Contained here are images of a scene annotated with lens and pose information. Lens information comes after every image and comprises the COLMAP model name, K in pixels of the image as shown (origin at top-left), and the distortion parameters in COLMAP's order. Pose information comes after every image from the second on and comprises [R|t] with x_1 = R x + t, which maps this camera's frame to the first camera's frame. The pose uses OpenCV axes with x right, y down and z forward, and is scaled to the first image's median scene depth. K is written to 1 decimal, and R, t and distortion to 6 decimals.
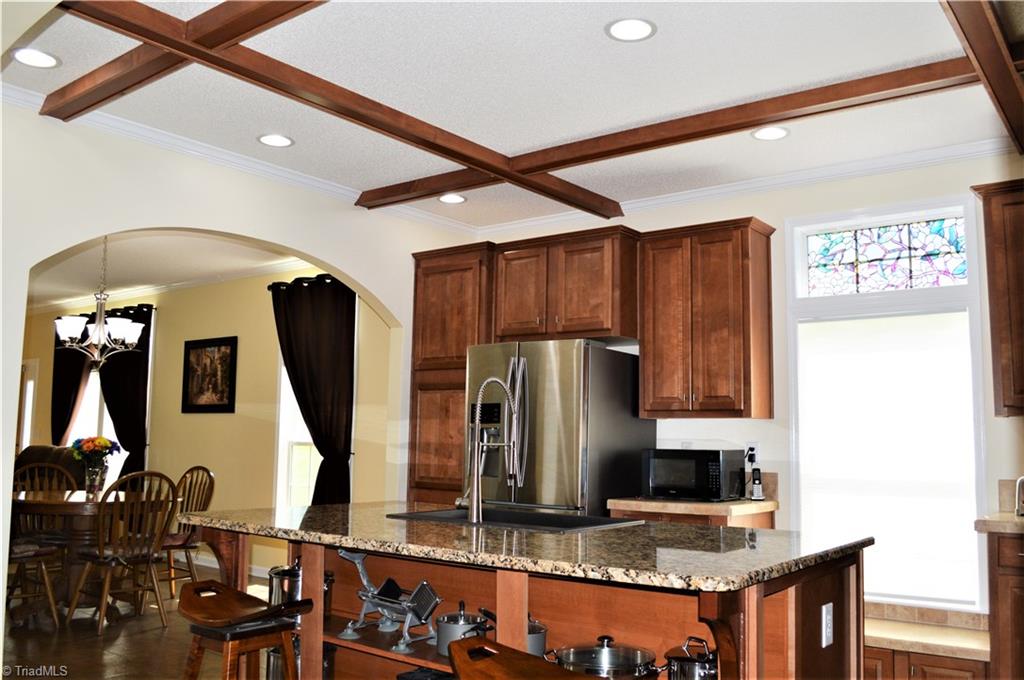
lens RADIAL K [[843.1, 0, 491.8], [0, 843.1, 339.1], [0, 0, 1]] dist [-0.085046, 0.017604]
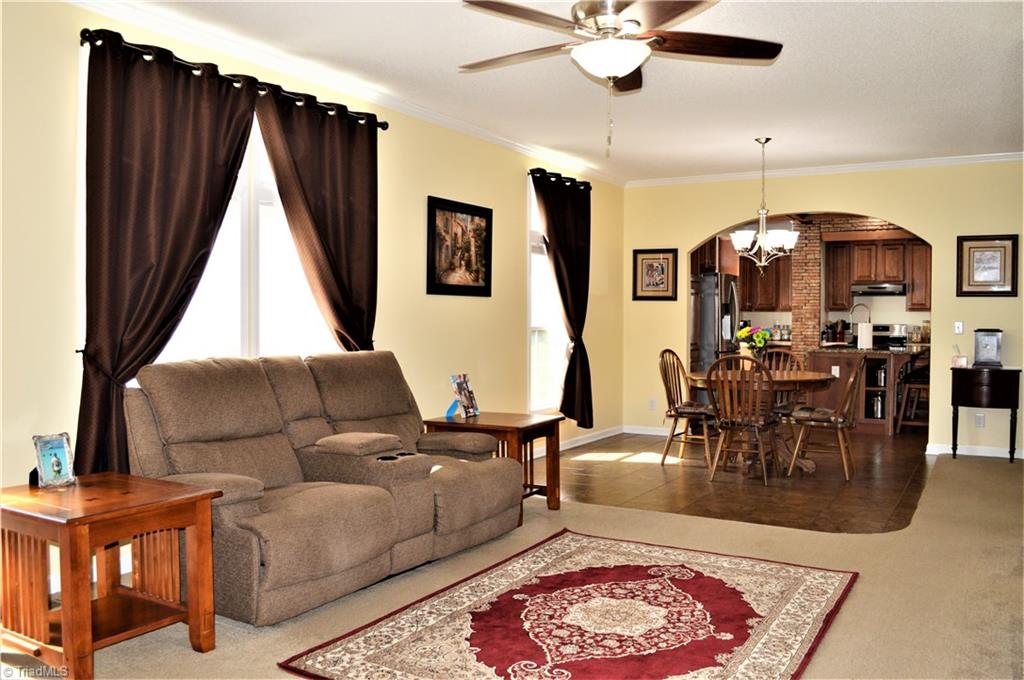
lens RADIAL K [[843.1, 0, 506.5], [0, 843.1, 340.0], [0, 0, 1]] dist [-0.085046, 0.017604]
pose [[-0.123401, -0.046193, 0.991281, -1.868237], [-0.126766, 0.991466, 0.030421, 0.162732], [-0.984227, -0.121907, -0.128204, 1.708573]]
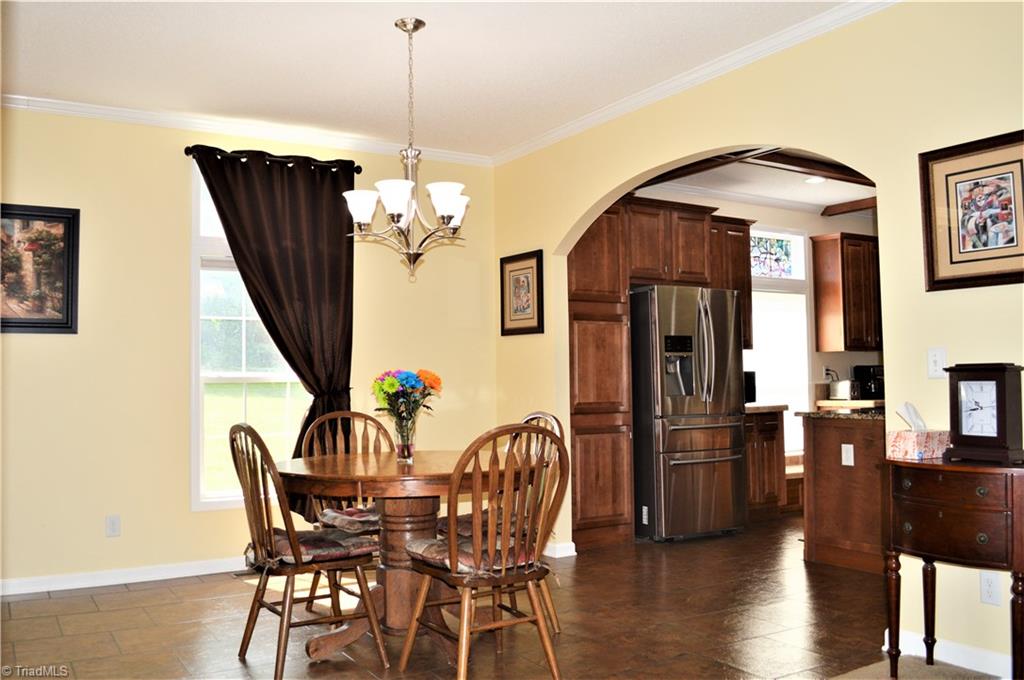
lens RADIAL K [[843.1, 0, 465.9], [0, 843.1, 337.9], [0, 0, 1]] dist [-0.085046, 0.017604]
pose [[0.391386, 0.019488, 0.920020, -1.184201], [-0.095204, 0.995268, 0.019419, 0.081498], [-0.915289, -0.095190, 0.391389, 0.784153]]
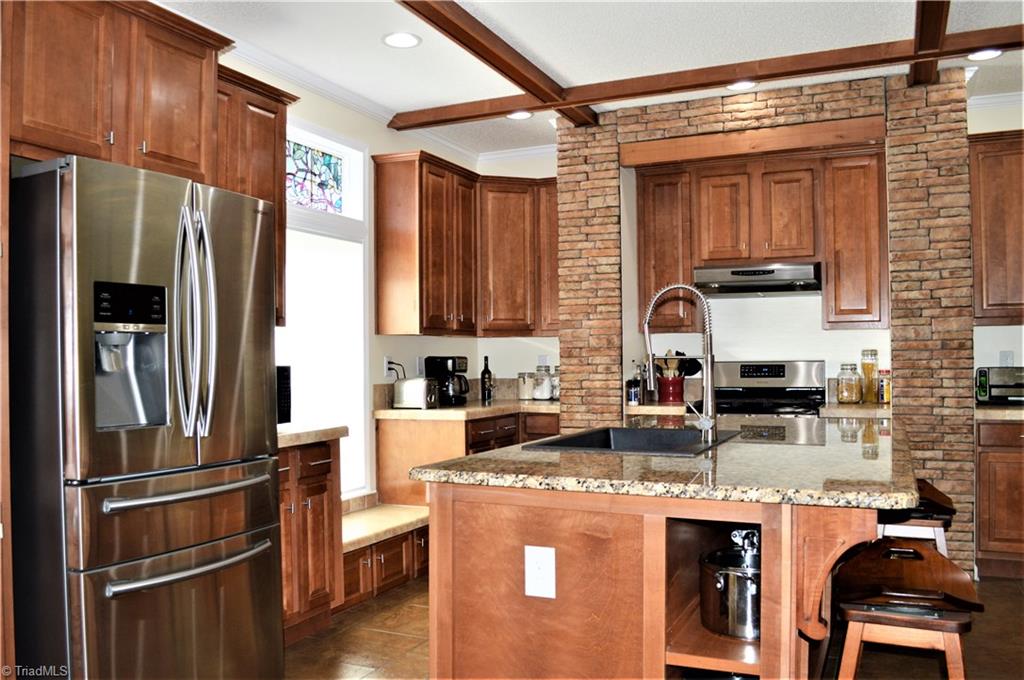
lens RADIAL K [[843.1, 0, 510.3], [0, 843.1, 346.9], [0, 0, 1]] dist [-0.085046, 0.017604]
pose [[-0.226584, -0.002807, 0.973988, -0.524352], [-0.114717, 0.993112, -0.023825, 0.095253], [-0.967212, -0.117131, -0.225345, 0.859879]]
